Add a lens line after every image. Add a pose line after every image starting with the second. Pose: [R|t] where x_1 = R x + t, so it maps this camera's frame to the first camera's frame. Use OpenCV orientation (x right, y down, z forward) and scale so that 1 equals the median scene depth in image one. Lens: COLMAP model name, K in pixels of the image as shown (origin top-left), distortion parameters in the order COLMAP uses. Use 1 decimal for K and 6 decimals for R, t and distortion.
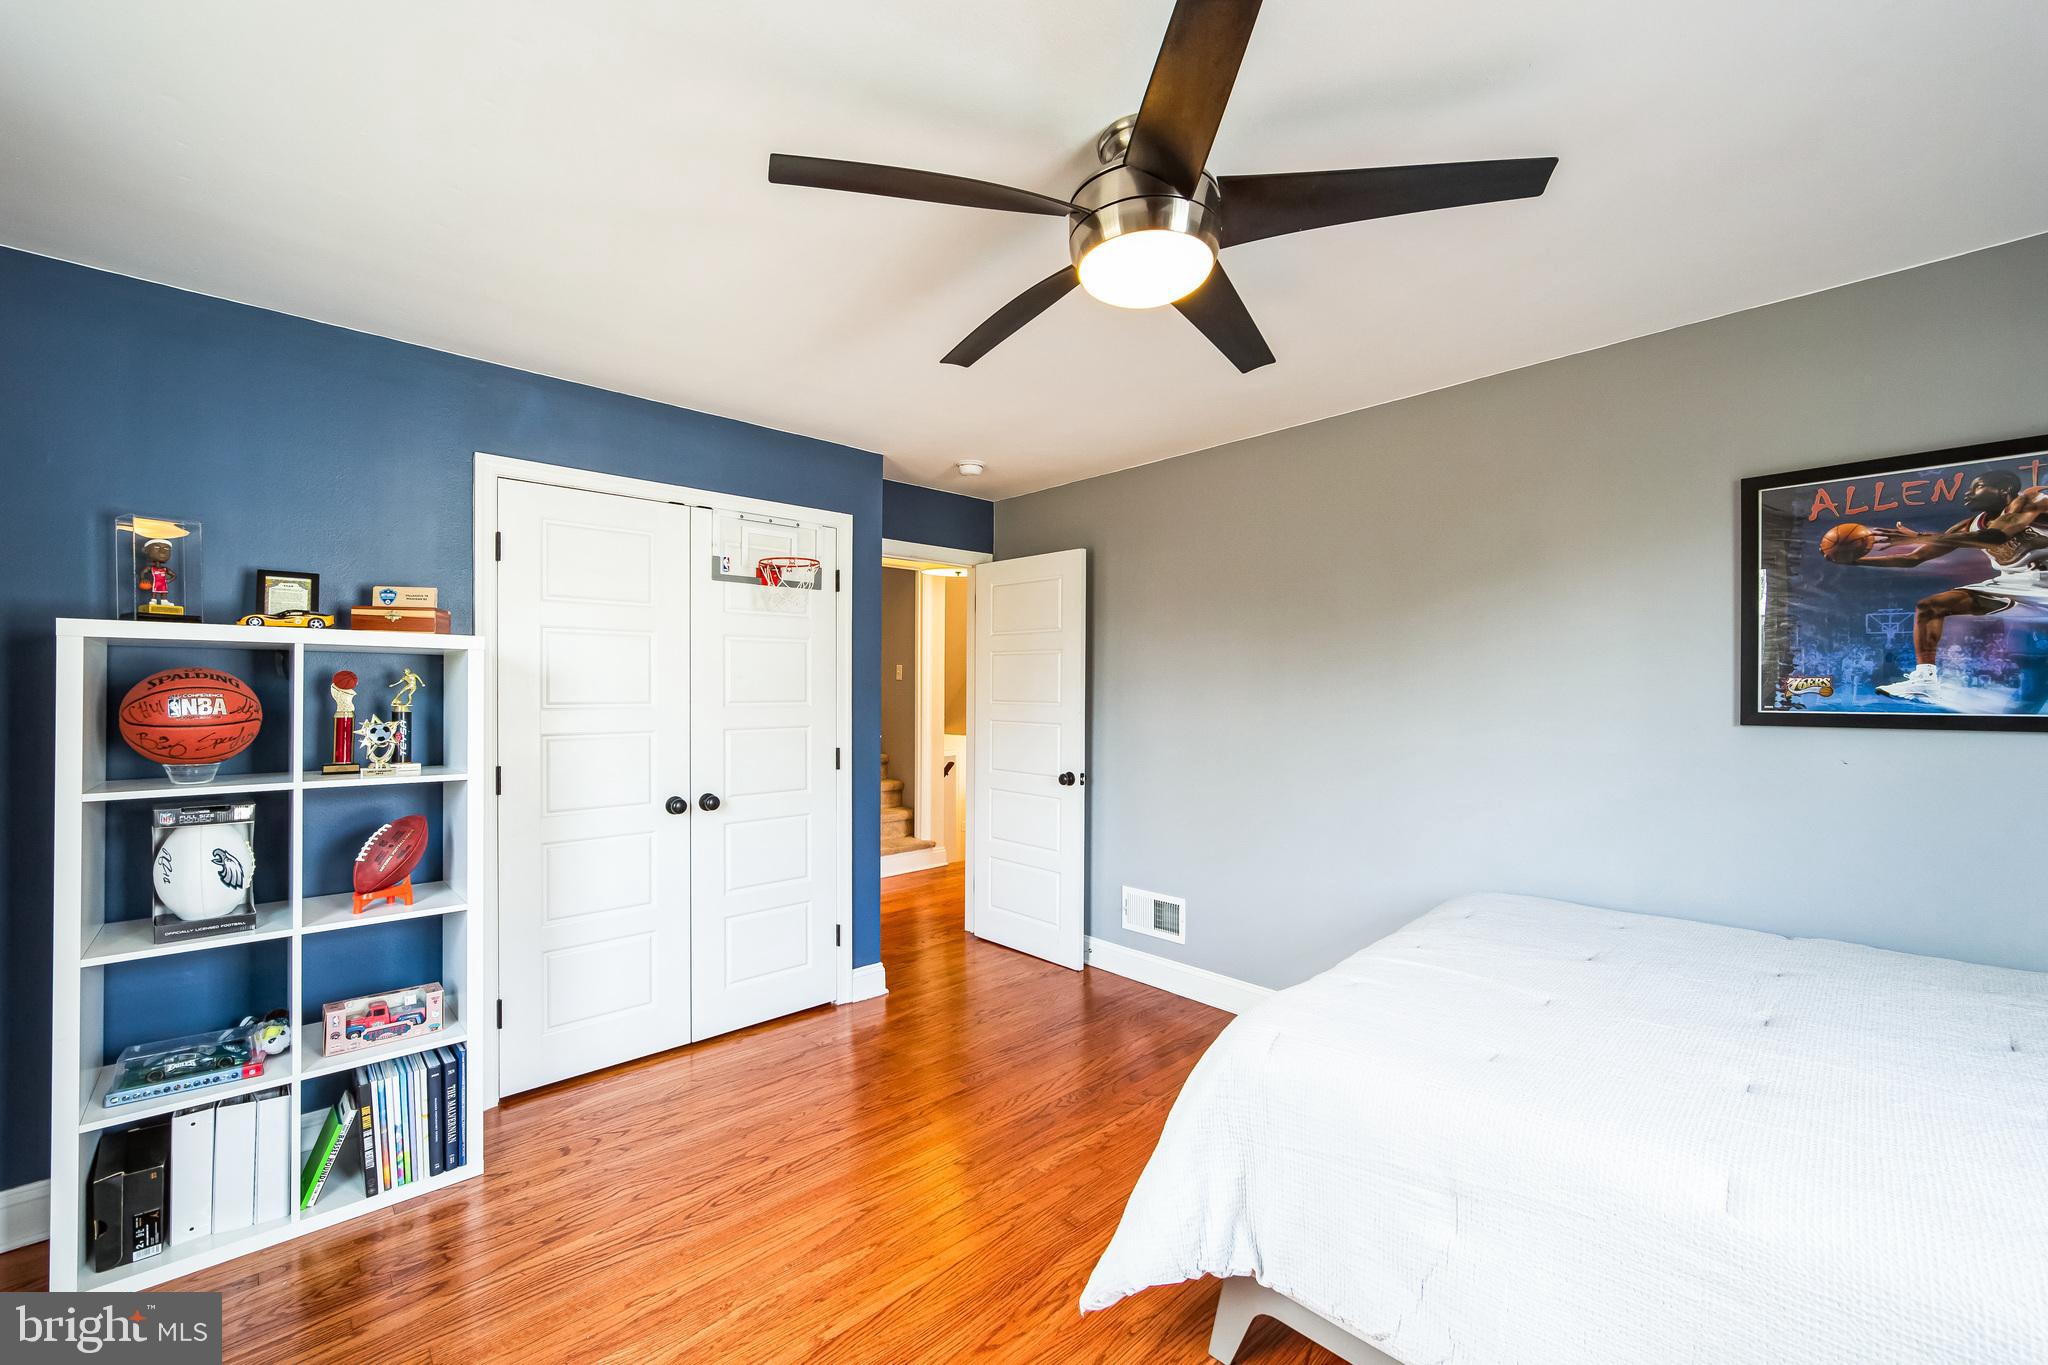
lens RADIAL K [[823.0, 0, 1024.6], [0, 823.0, 685.1], [0, 0, 1]] dist [-0.009279, 0.000574]
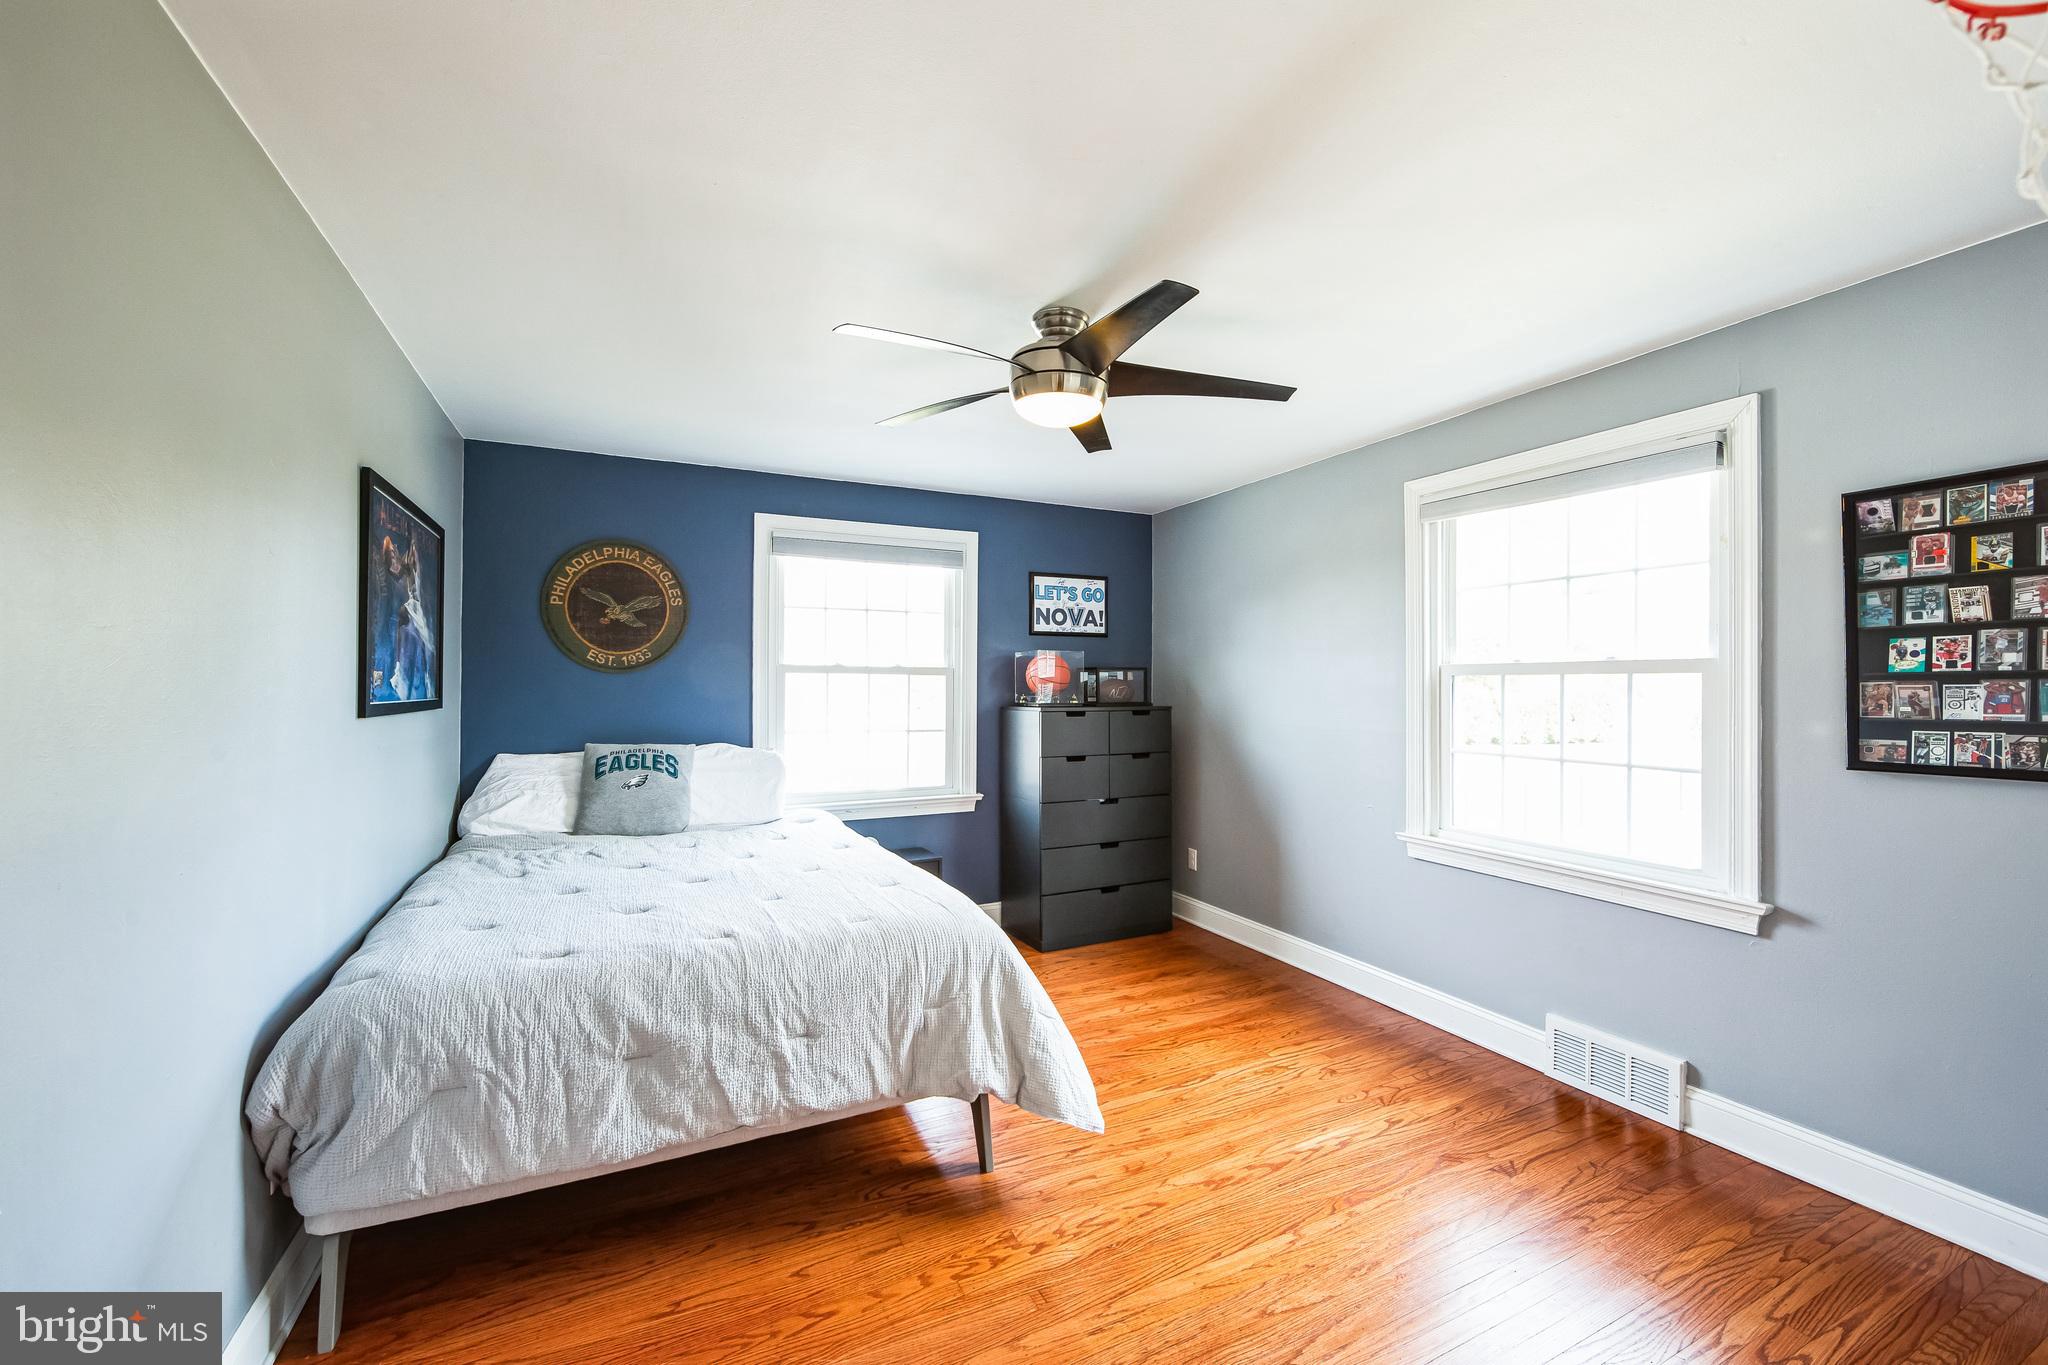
lens RADIAL K [[823.0, 0, 1025.0], [0, 823.0, 682.2], [0, 0, 1]] dist [-0.009279, 0.000574]
pose [[-0.955480, -0.004015, 0.295027, -0.186497], [-0.006161, 0.999961, -0.006346, 0.005894], [-0.294990, -0.007881, -0.955468, 1.897998]]
